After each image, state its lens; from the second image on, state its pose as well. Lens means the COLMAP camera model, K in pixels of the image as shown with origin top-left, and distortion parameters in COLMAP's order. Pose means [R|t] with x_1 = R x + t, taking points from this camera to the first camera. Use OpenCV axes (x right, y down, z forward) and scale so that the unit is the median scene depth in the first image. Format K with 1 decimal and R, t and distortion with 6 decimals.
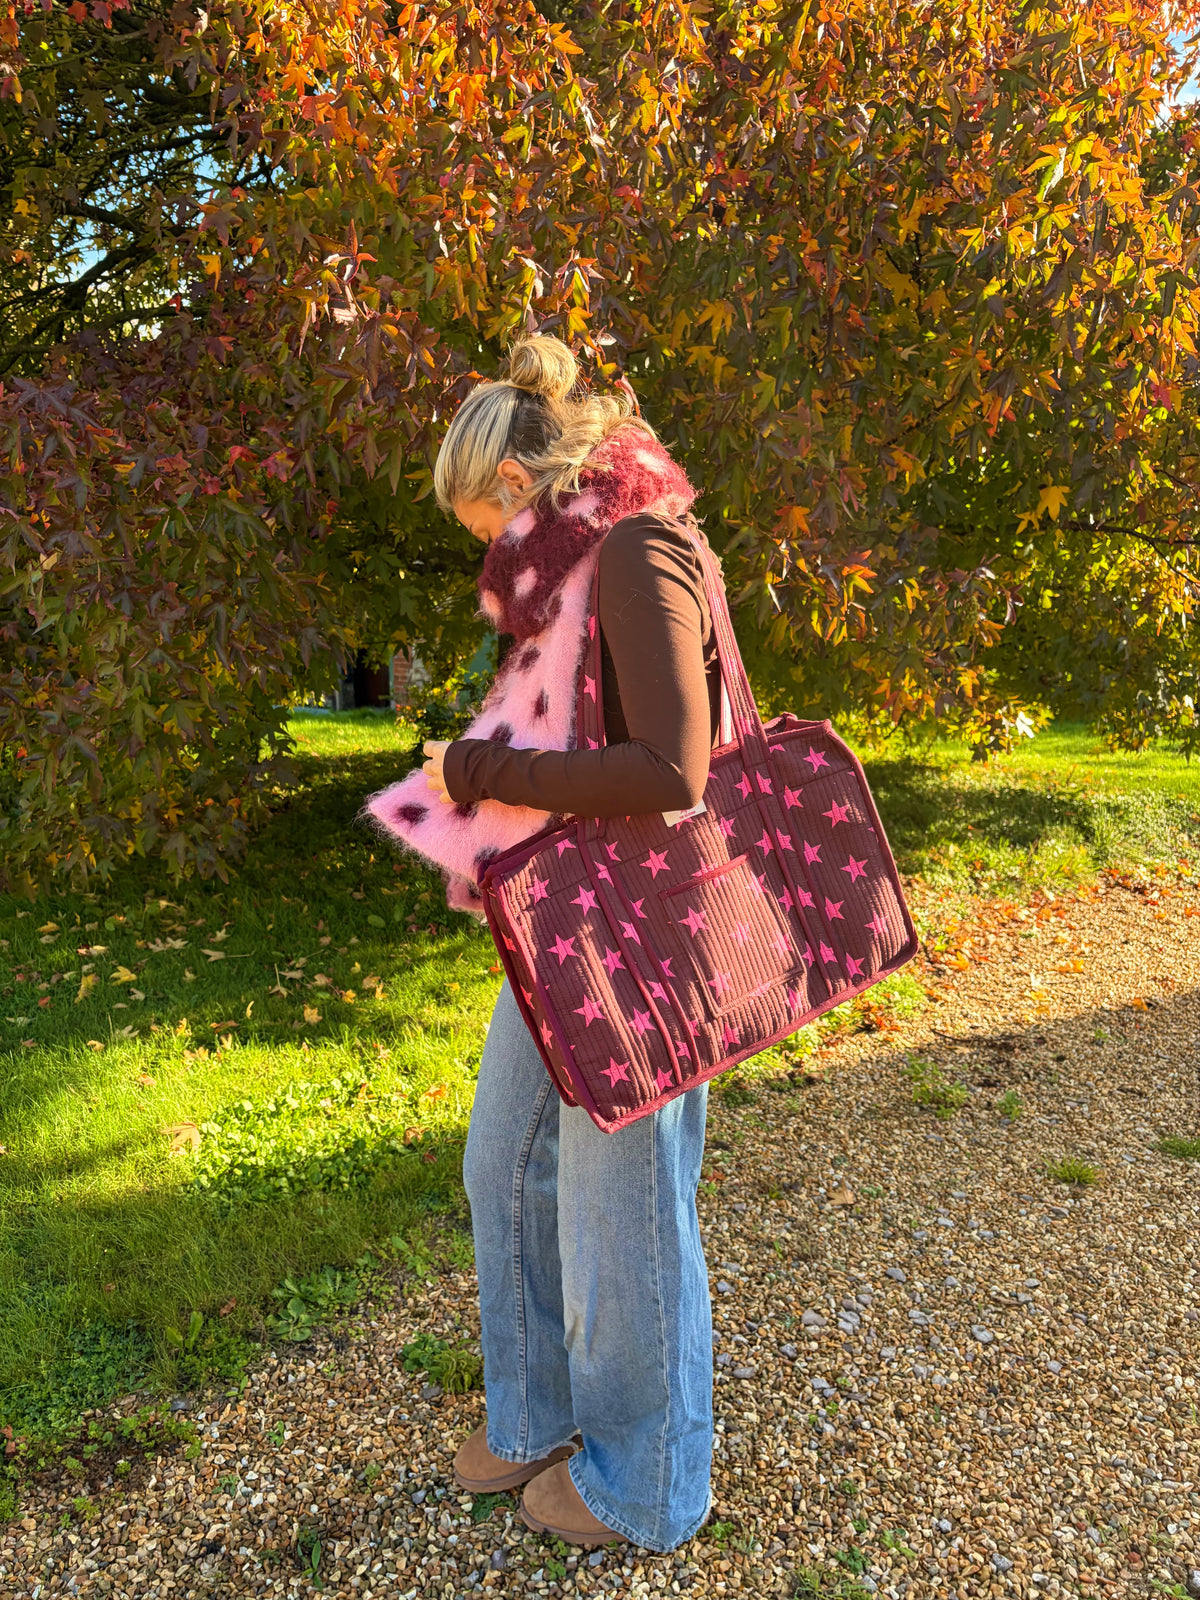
lens RADIAL K [[1233.8, 0, 593.5], [0, 1233.8, 807.3], [0, 0, 1]] dist [0.066085, -0.069589]
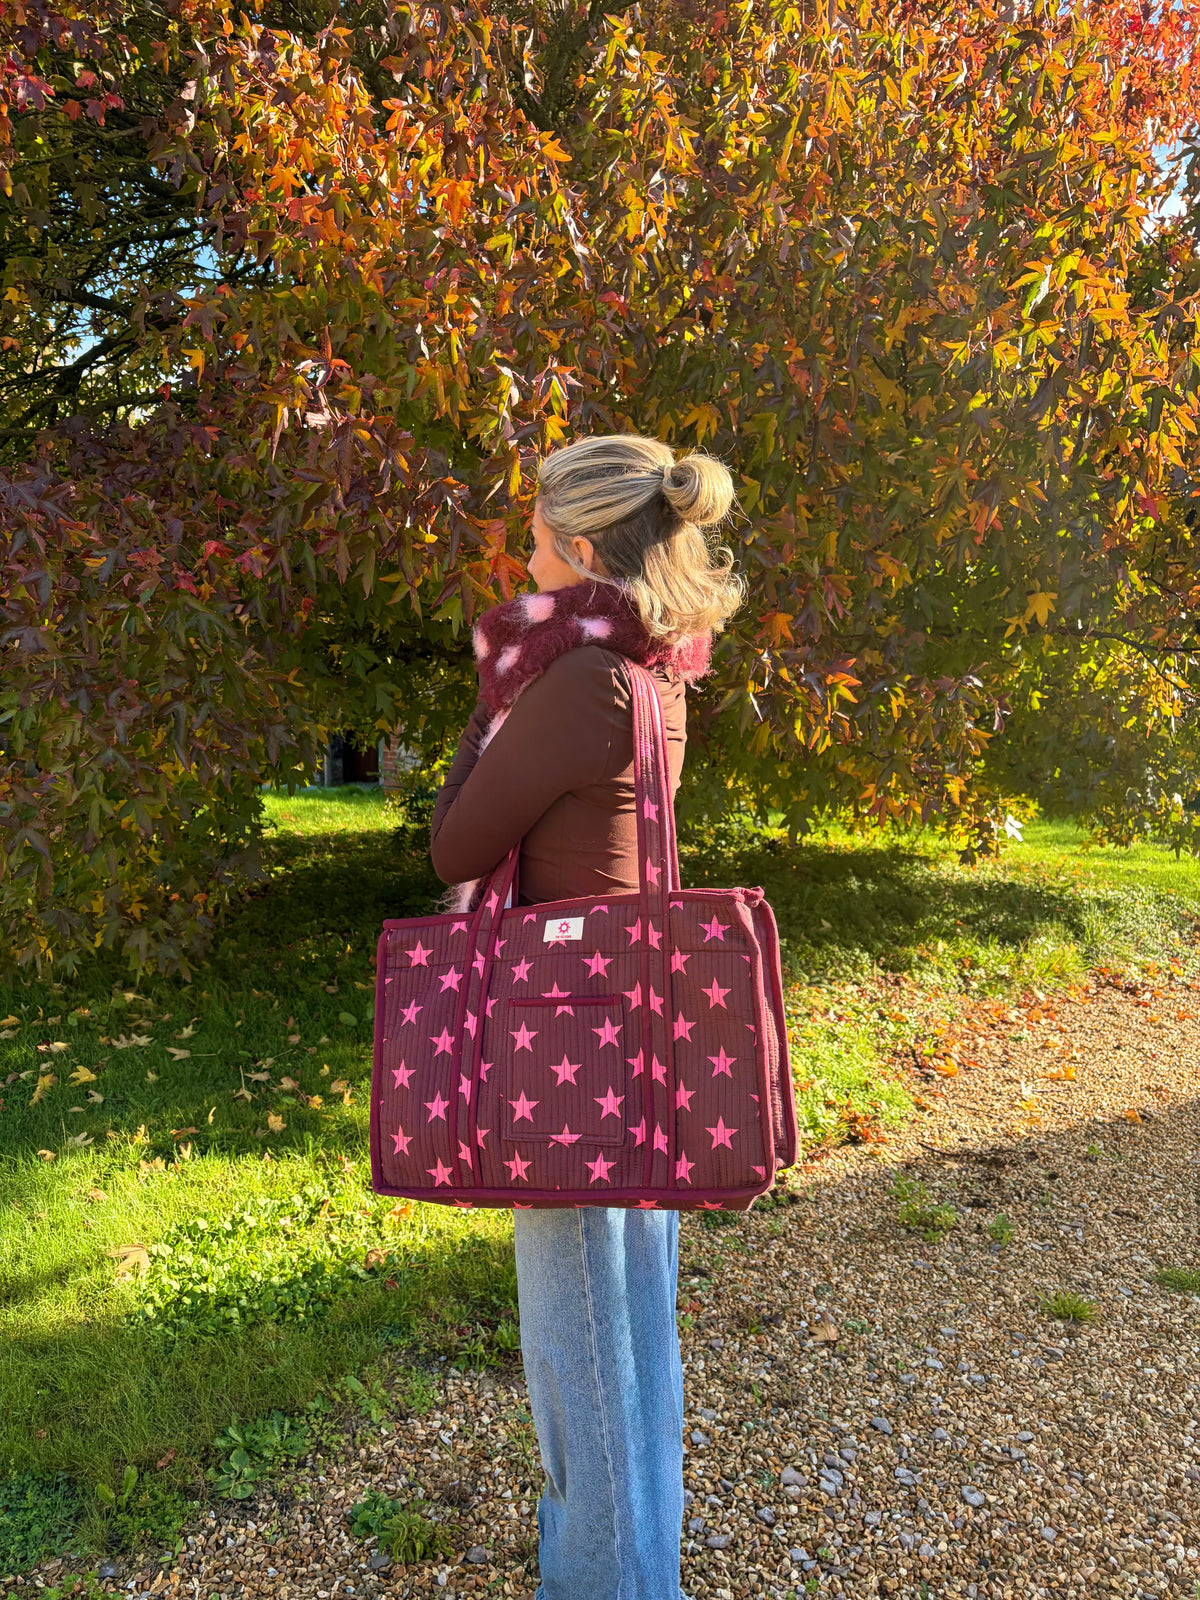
lens RADIAL K [[1229.3, 0, 595.8], [0, 1229.3, 813.9], [0, 0, 1]] dist [0.088162, -0.107034]
pose [[0.999860, 0.014065, 0.009021, 0.012004], [-0.013552, 0.998415, -0.054625, -0.031214], [-0.009775, 0.054495, 0.998466, 0.035741]]
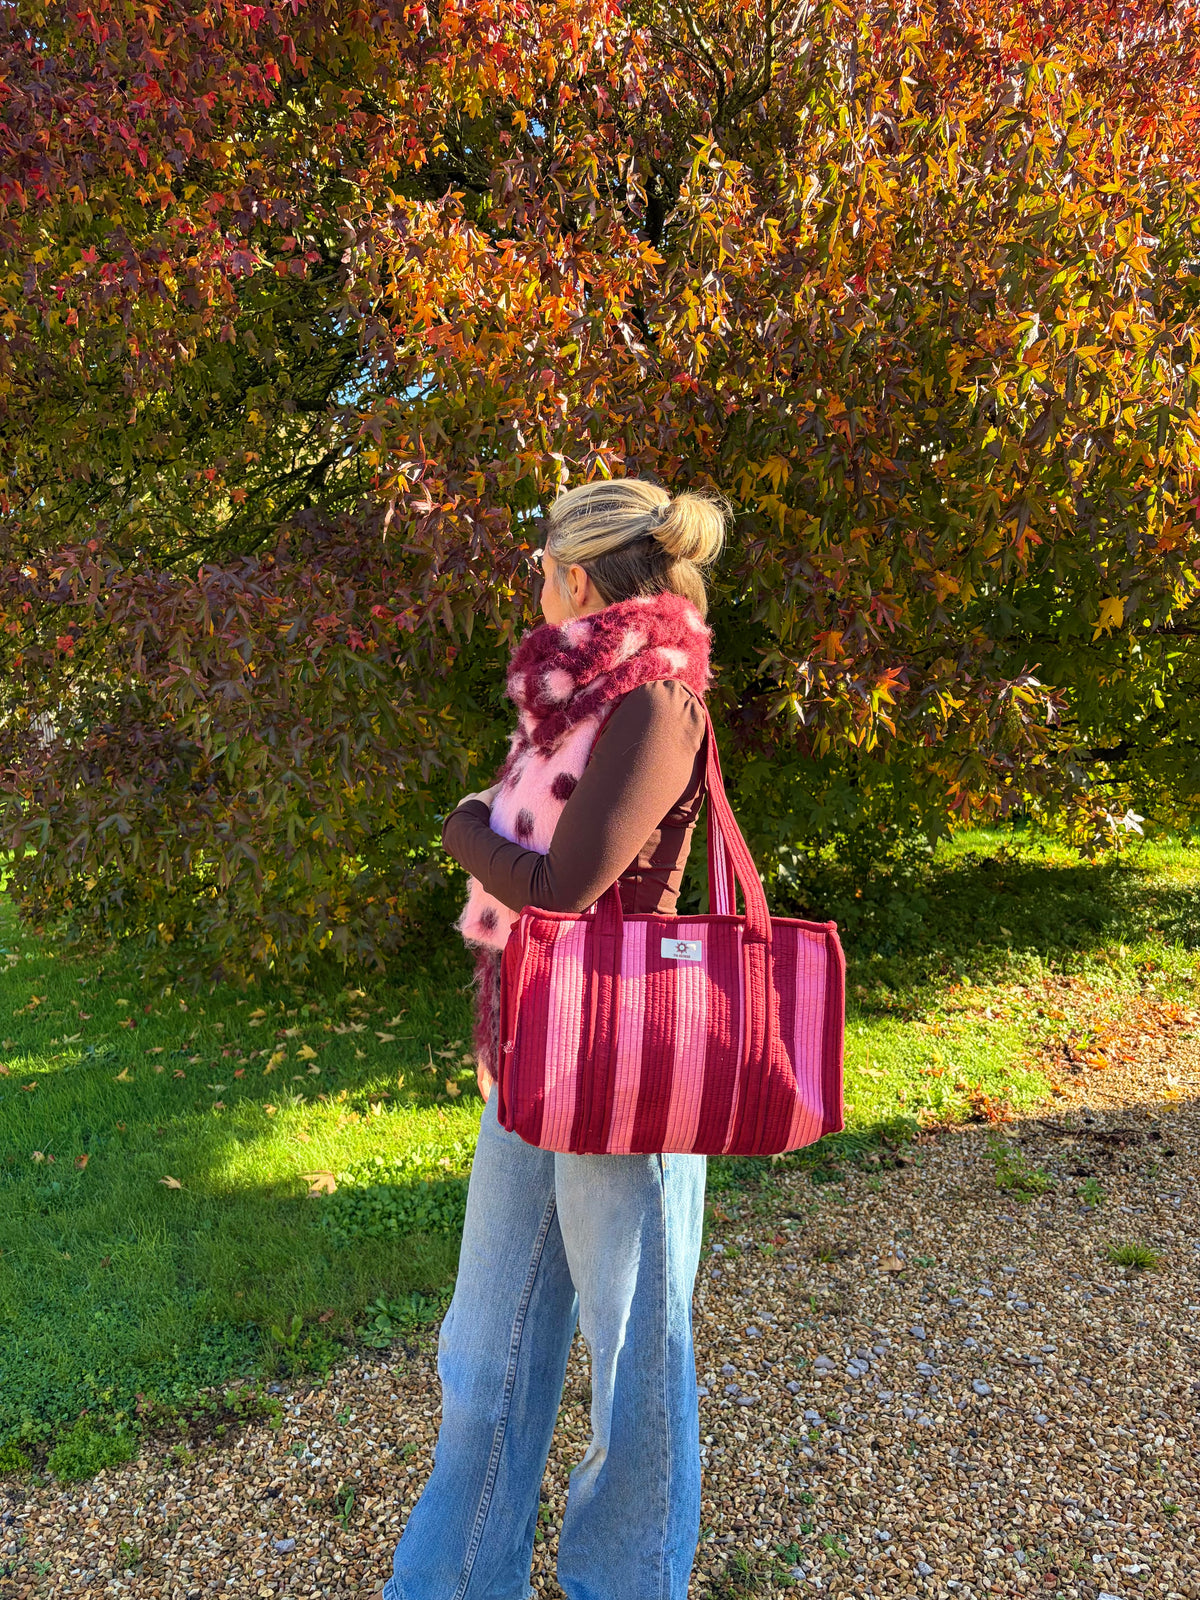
lens RADIAL K [[1233.8, 0, 593.5], [0, 1233.8, 807.3], [0, 0, 1]] dist [0.066085, -0.069589]
pose [[0.977774, -0.021728, -0.208534, 0.203311], [0.002859, 0.995905, -0.090361, 0.020579], [0.209643, 0.087756, 0.973832, -0.145520]]
